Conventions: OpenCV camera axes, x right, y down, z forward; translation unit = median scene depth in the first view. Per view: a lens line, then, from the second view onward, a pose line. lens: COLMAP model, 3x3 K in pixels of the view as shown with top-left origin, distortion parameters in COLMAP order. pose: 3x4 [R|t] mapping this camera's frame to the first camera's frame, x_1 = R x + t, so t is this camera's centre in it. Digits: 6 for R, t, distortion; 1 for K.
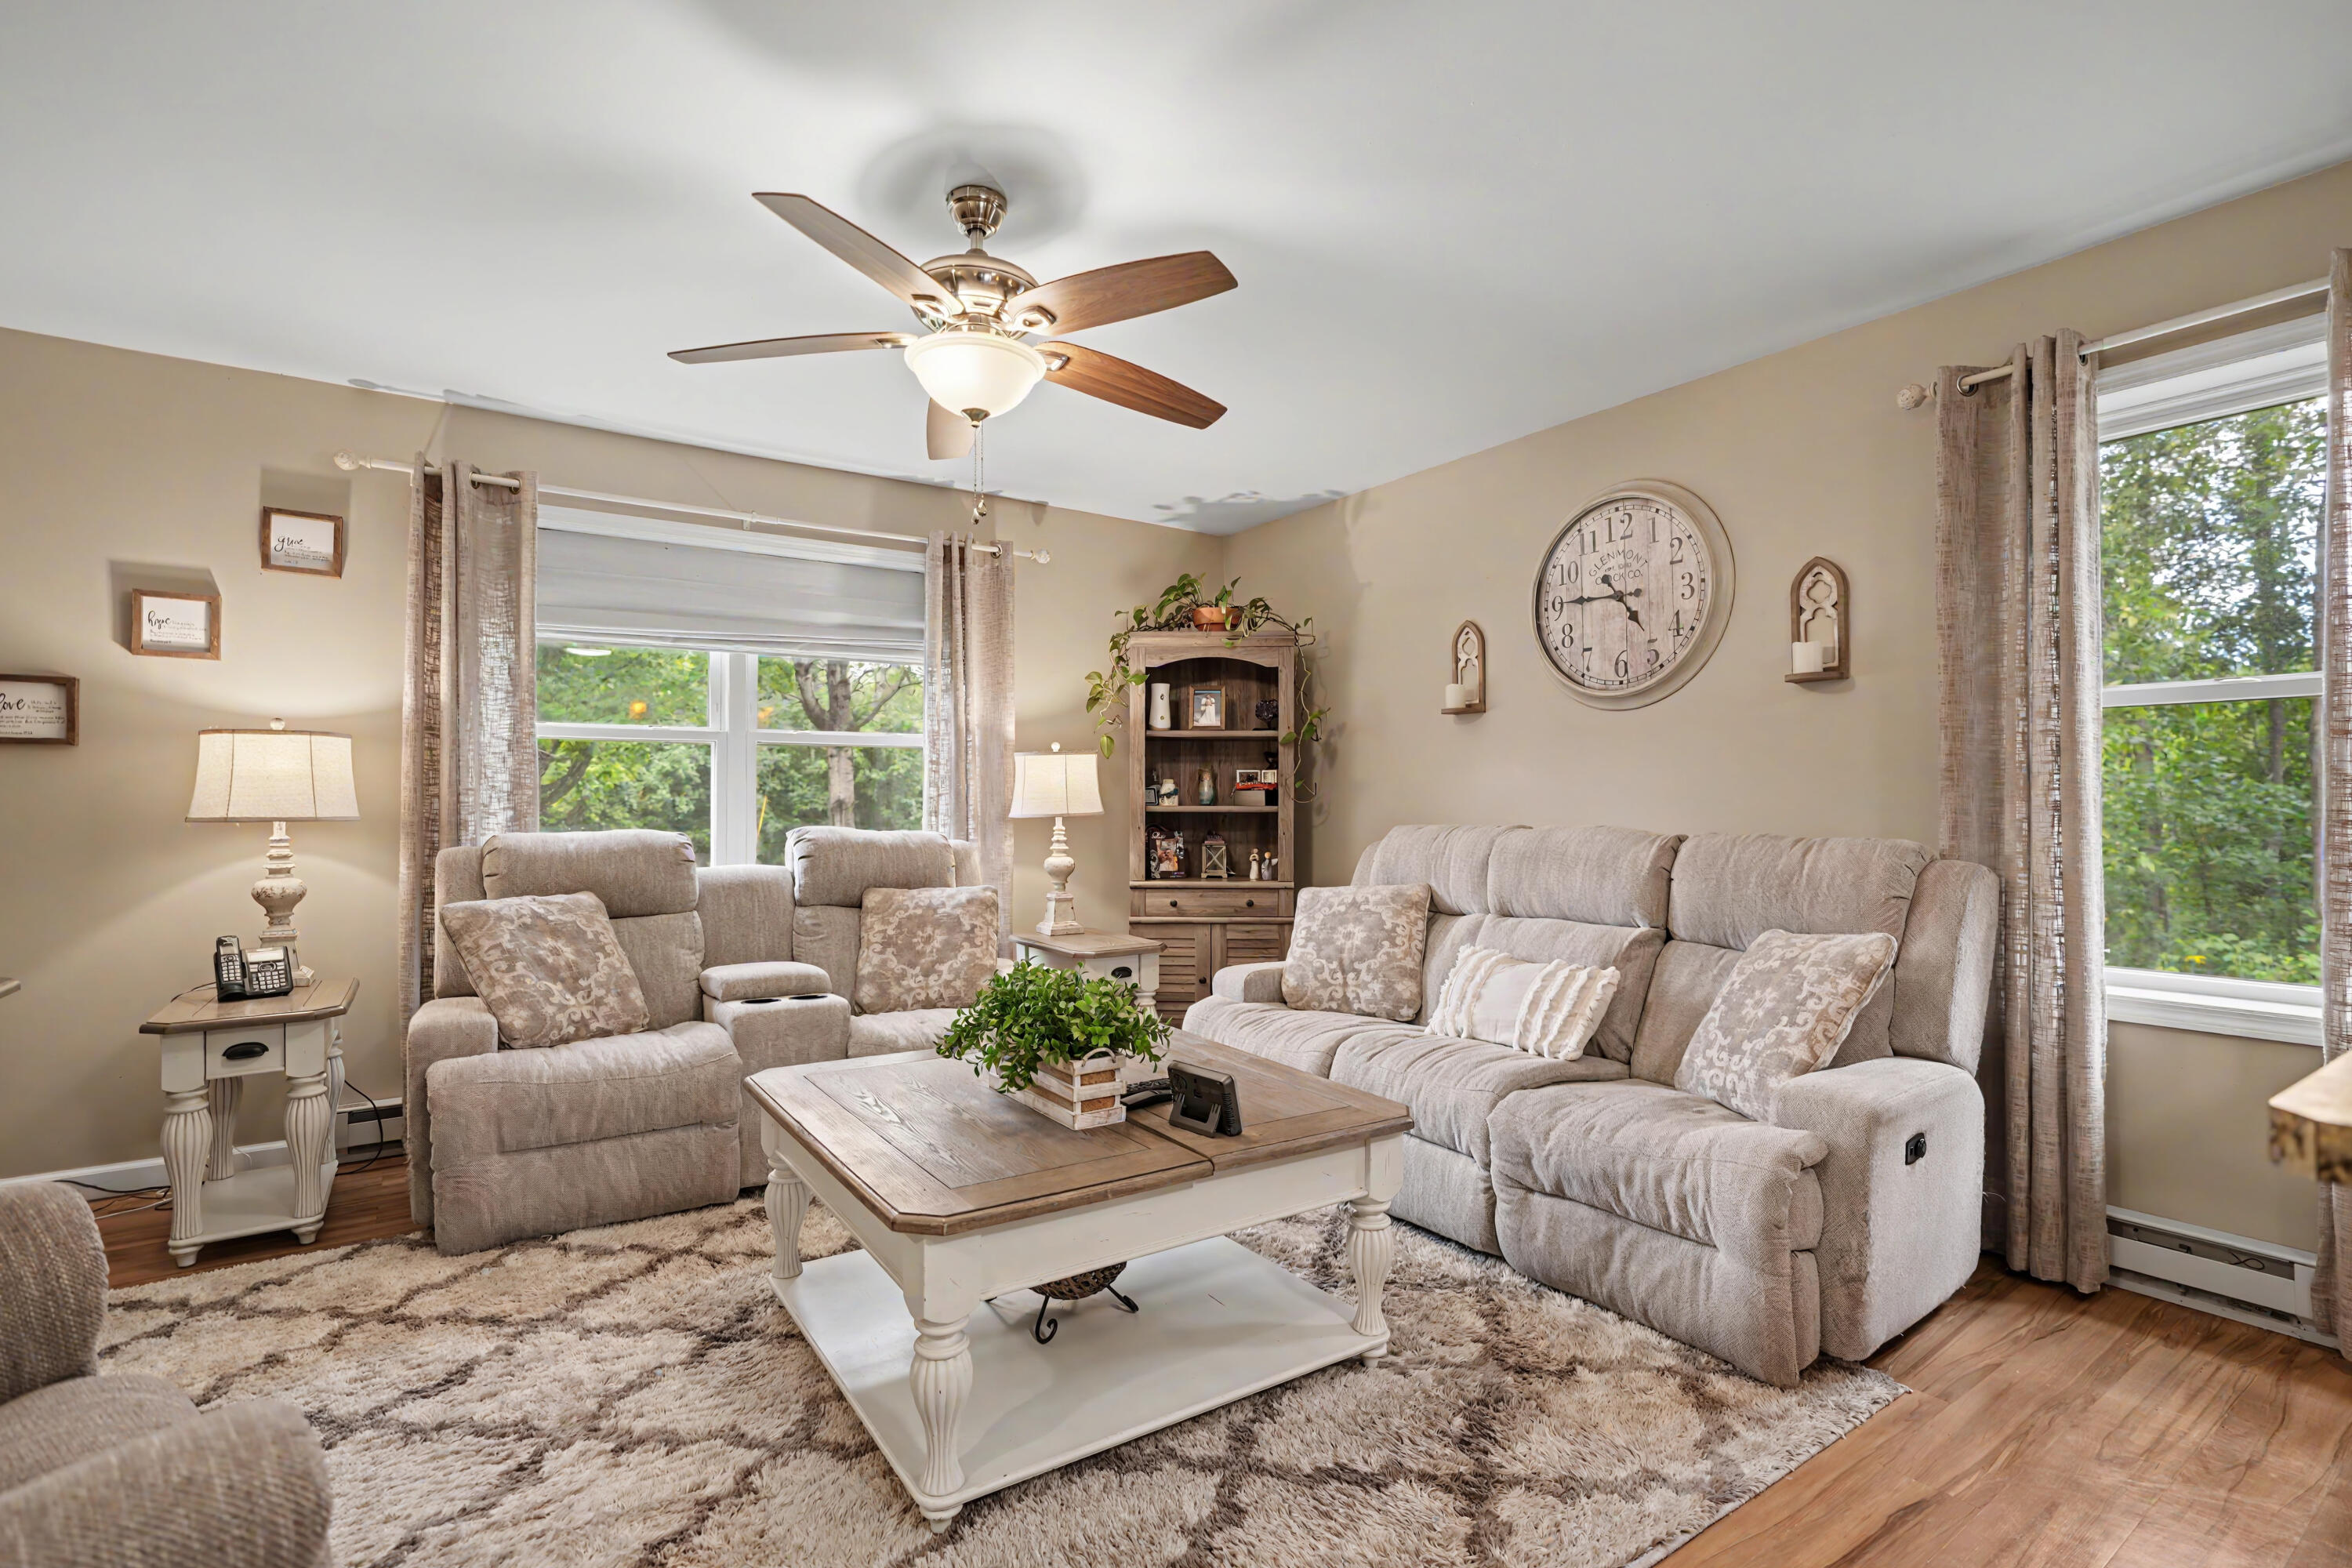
lens RADIAL K [[1089.2, 0, 1178.8], [0, 1089.2, 790.5], [0, 0, 1]] dist [-0.008635, 0.002343]
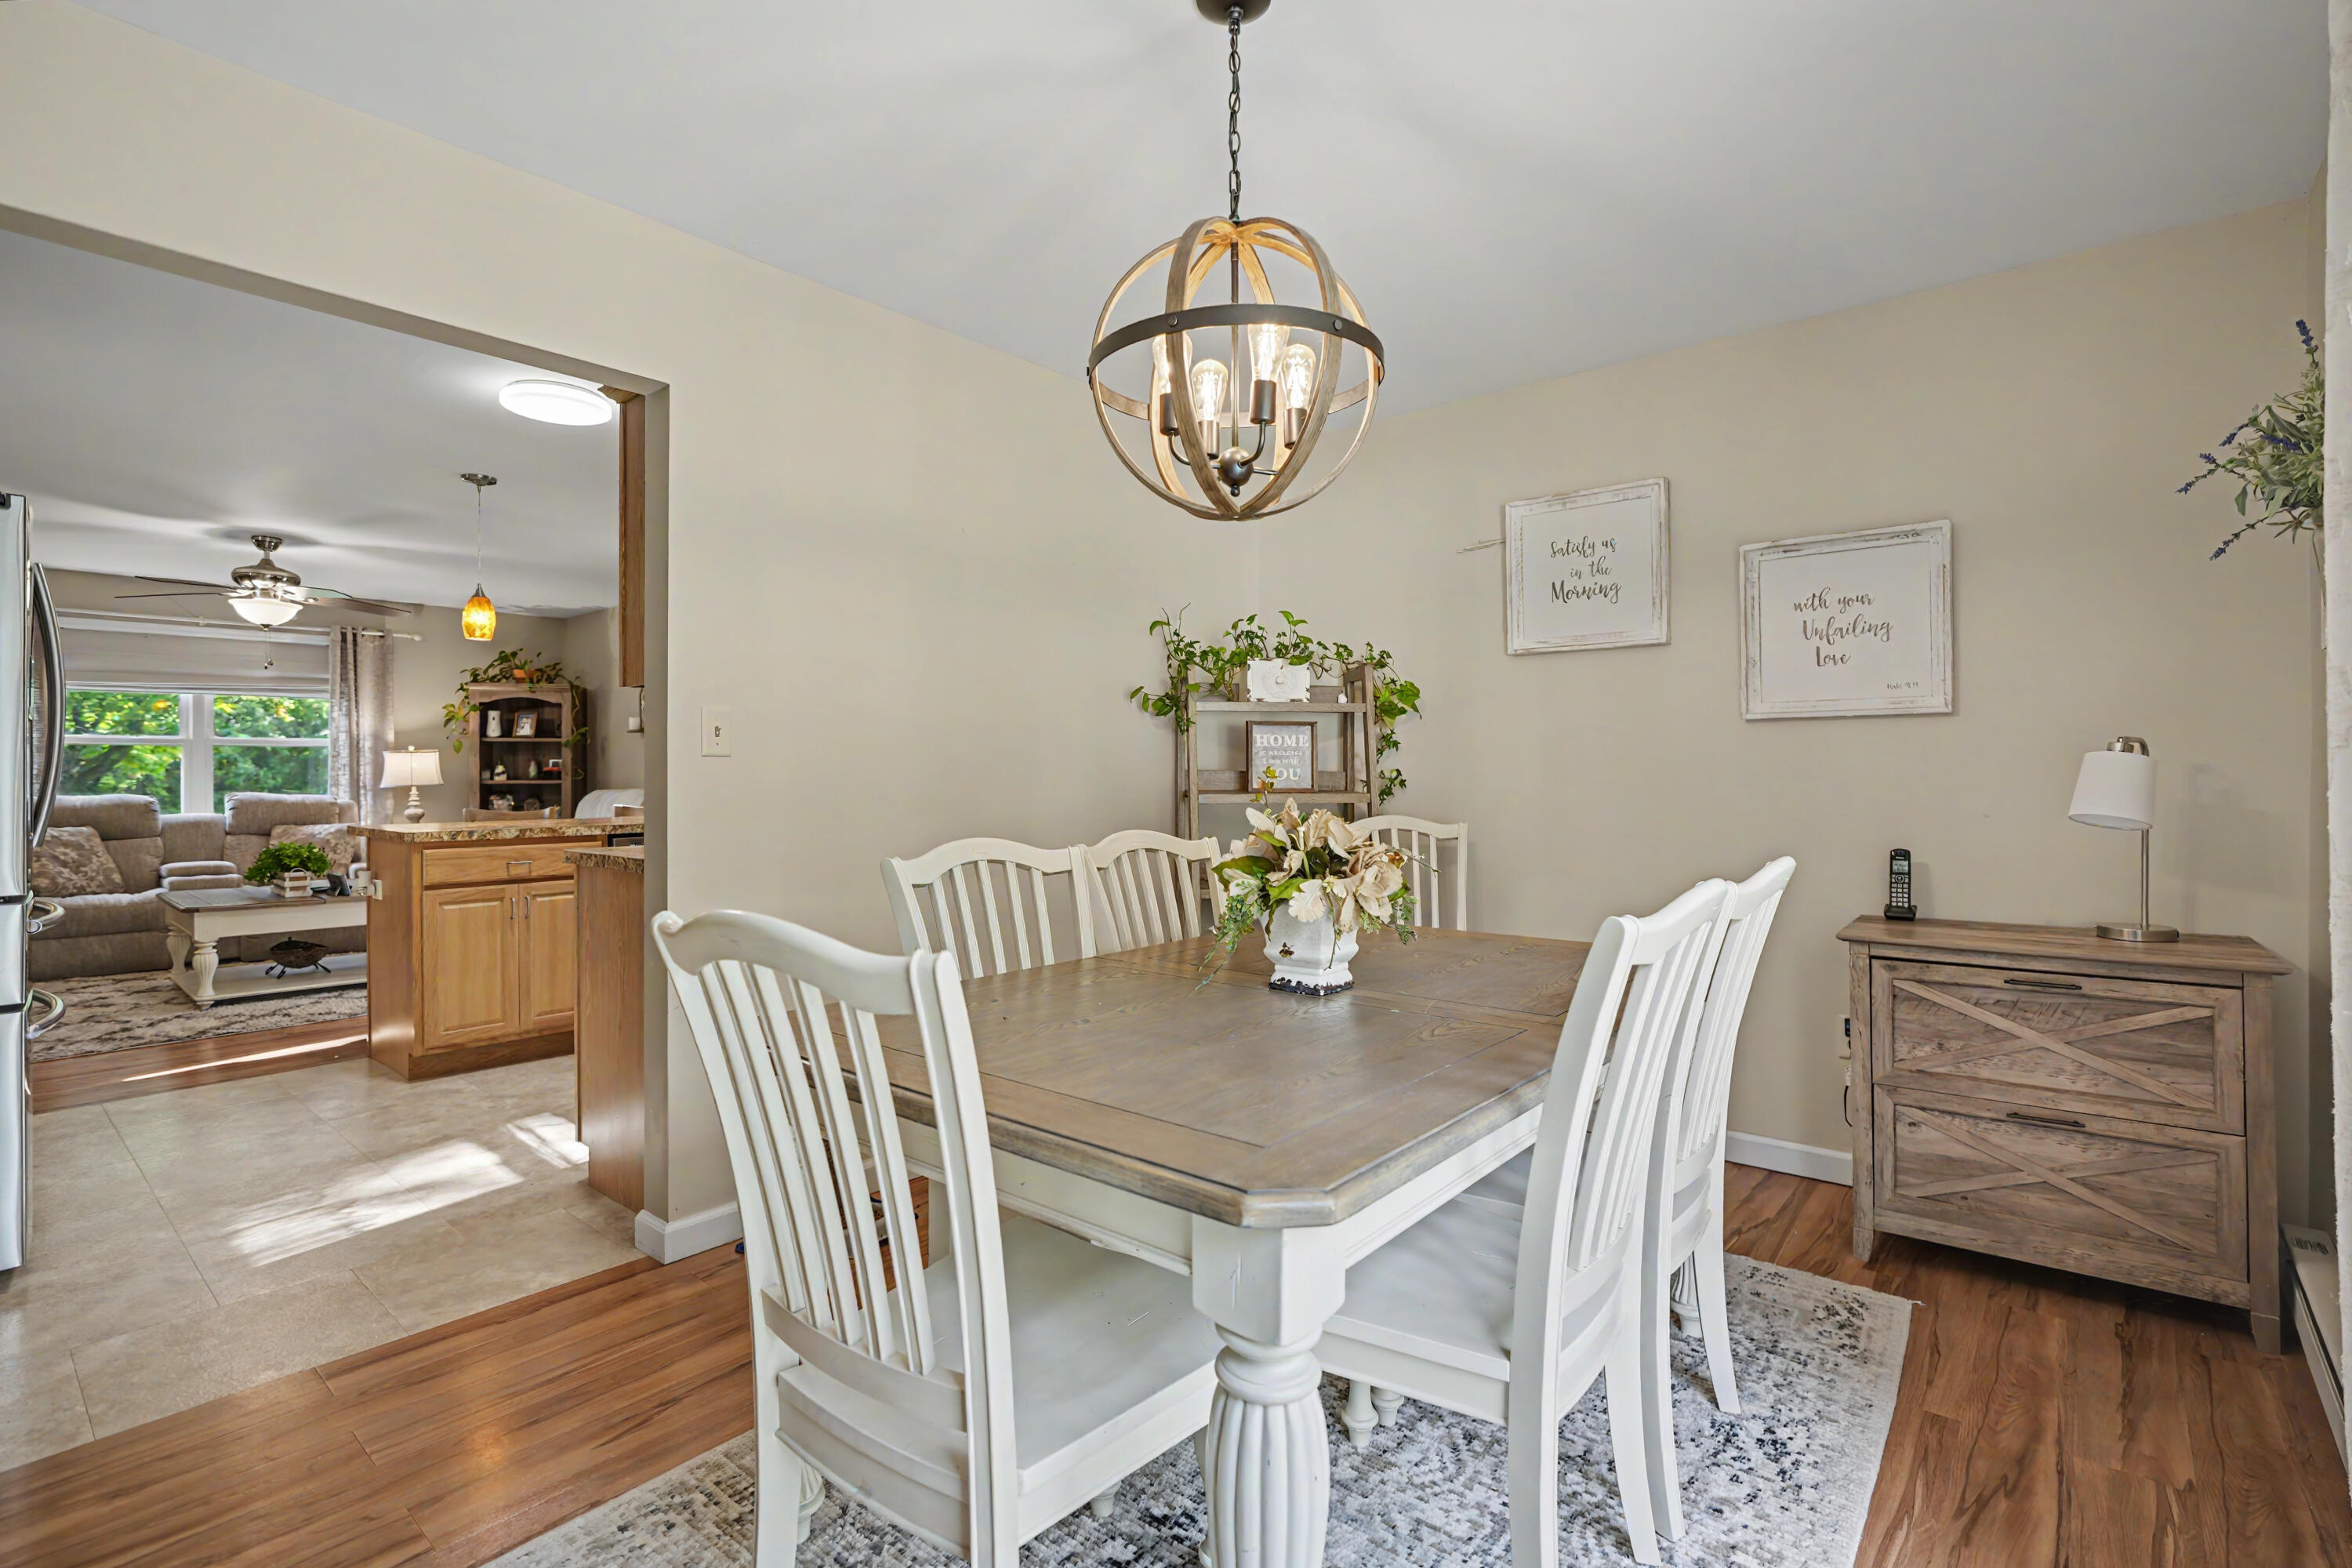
lens RADIAL K [[1057.8, 0, 1168.5], [0, 1057.8, 772.5], [0, 0, 1]] dist [-0.015290, 0.005710]
pose [[0.964329, -0.002440, 0.264697, 0.823275], [-0.000183, 0.999951, 0.009884, -0.021657], [-0.264708, -0.009580, 0.964281, -1.313892]]
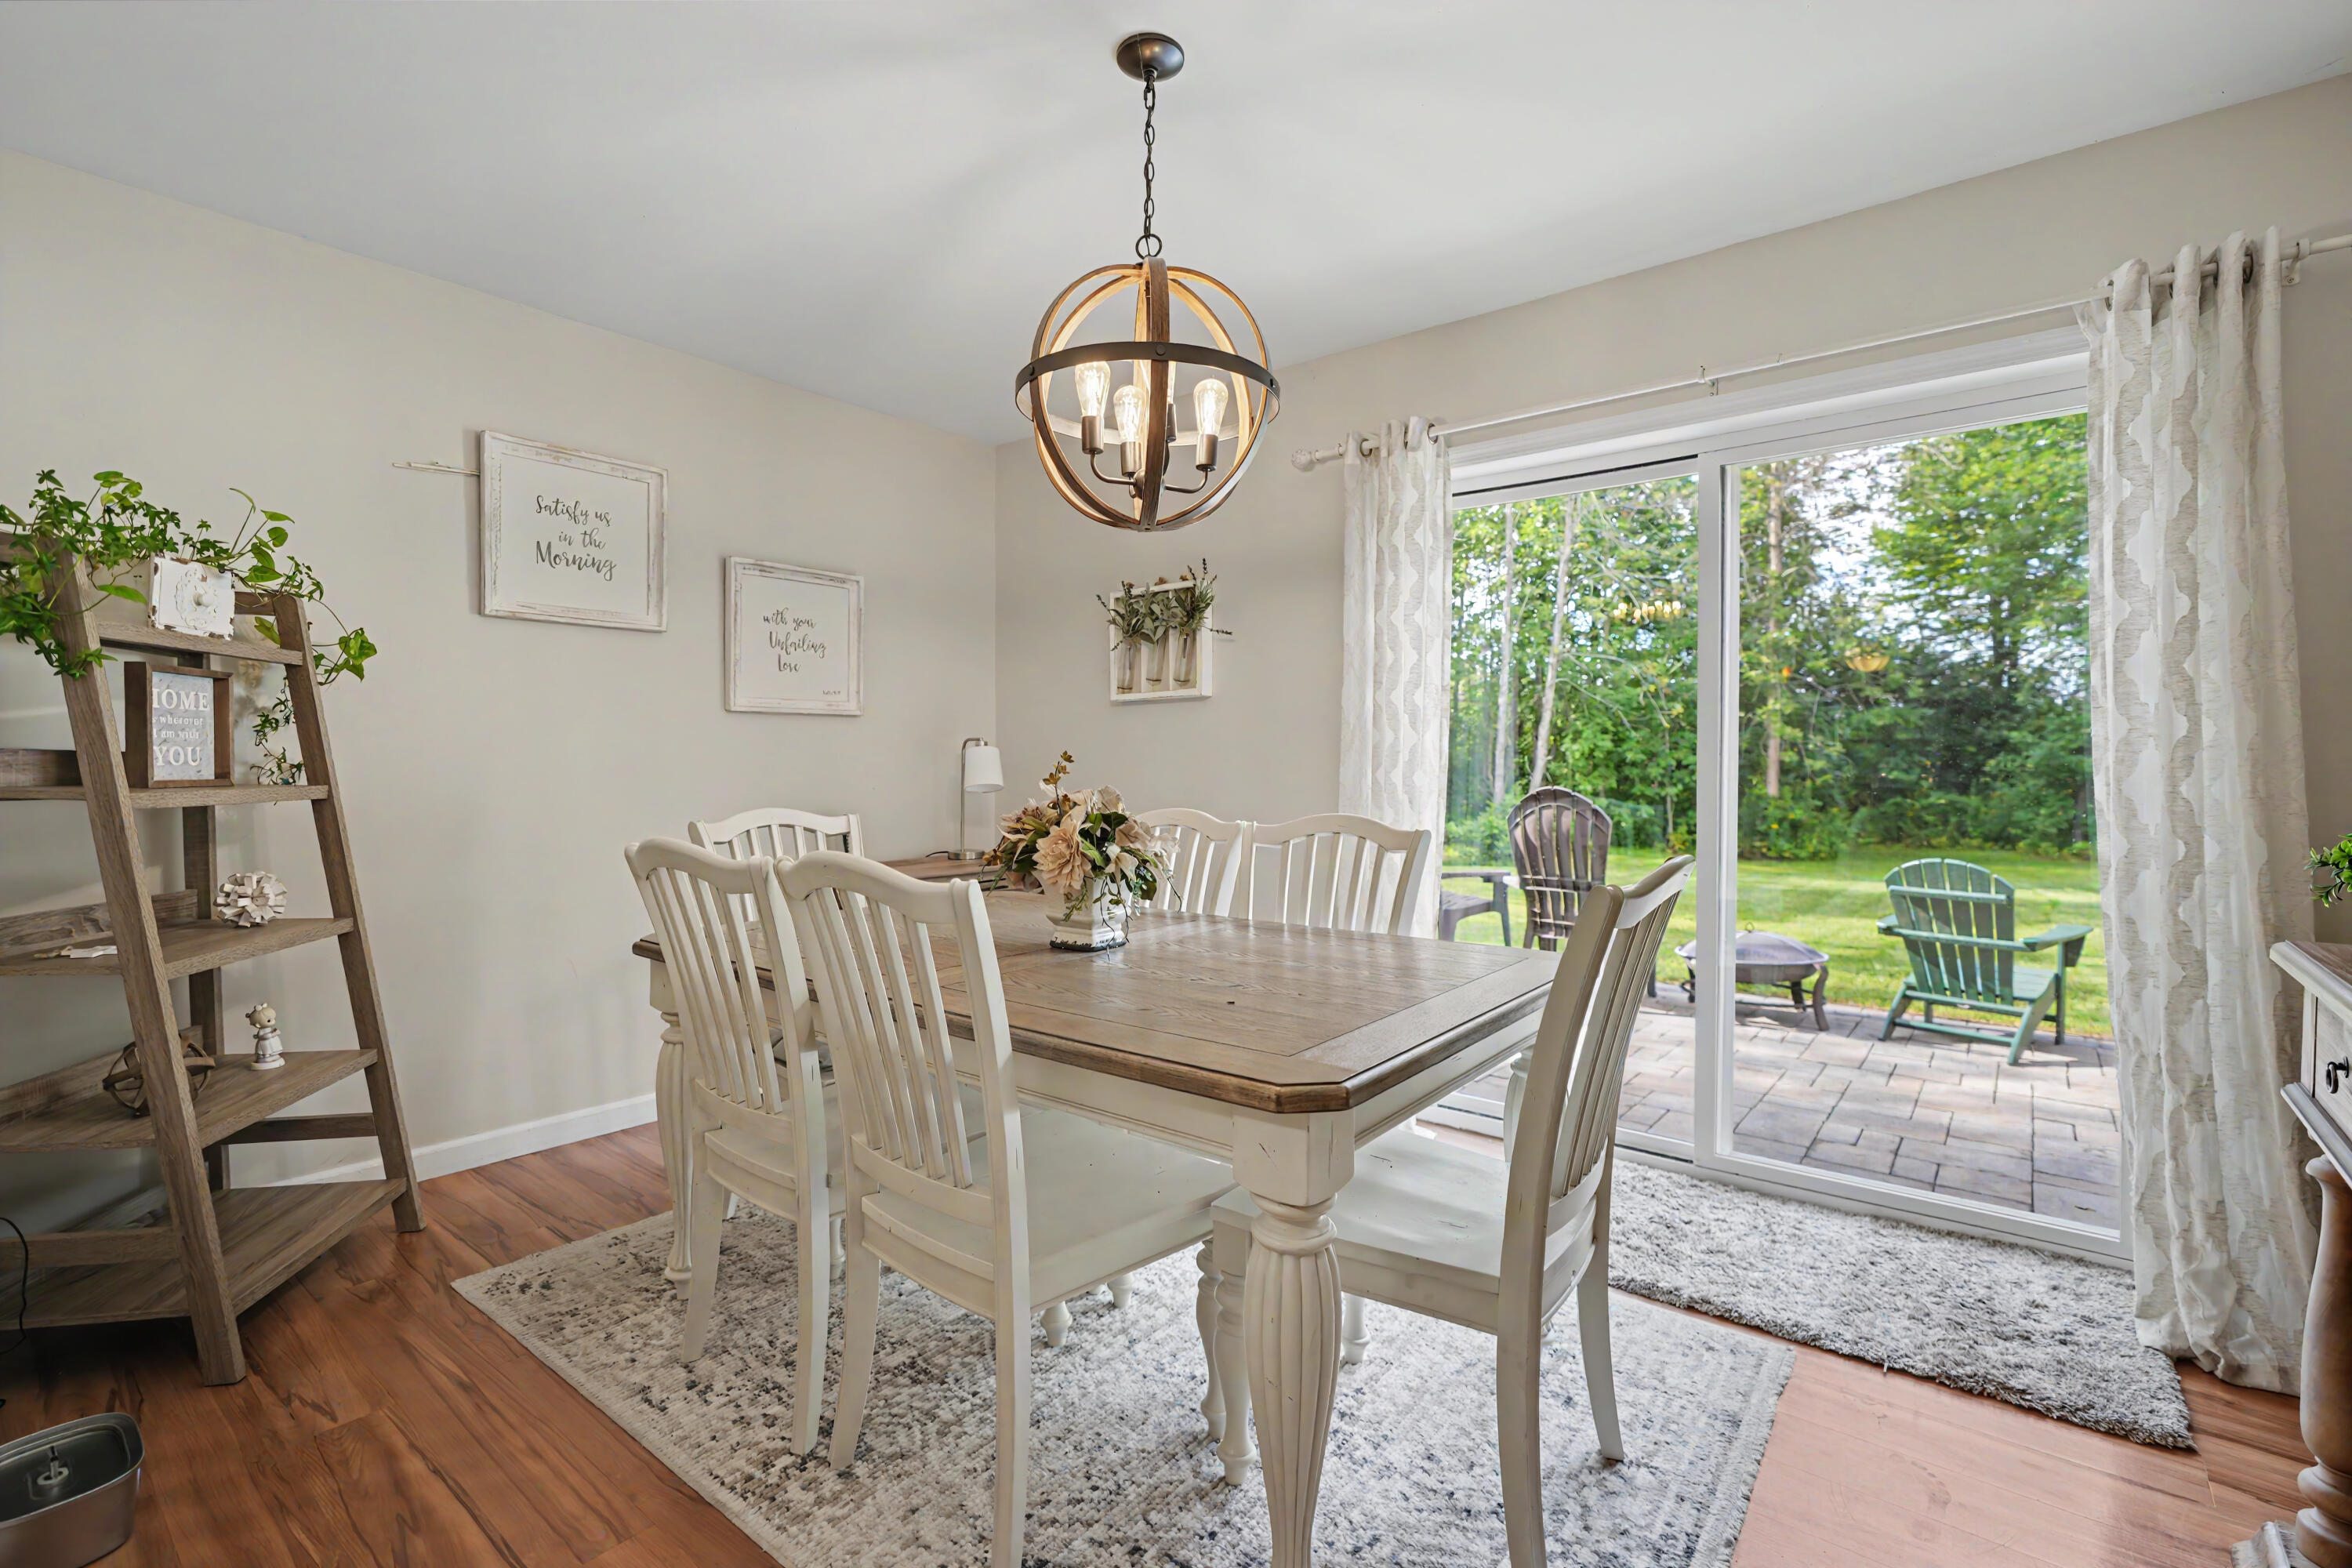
lens RADIAL K [[1057.8, 0, 1183.3], [0, 1057.8, 786.6], [0, 0, 1]] dist [-0.015290, 0.005710]
pose [[-0.292914, -0.021855, 0.955889, 0.449119], [-0.009671, 0.999755, 0.019894, -0.011238], [-0.956090, -0.003417, -0.293054, -0.705907]]
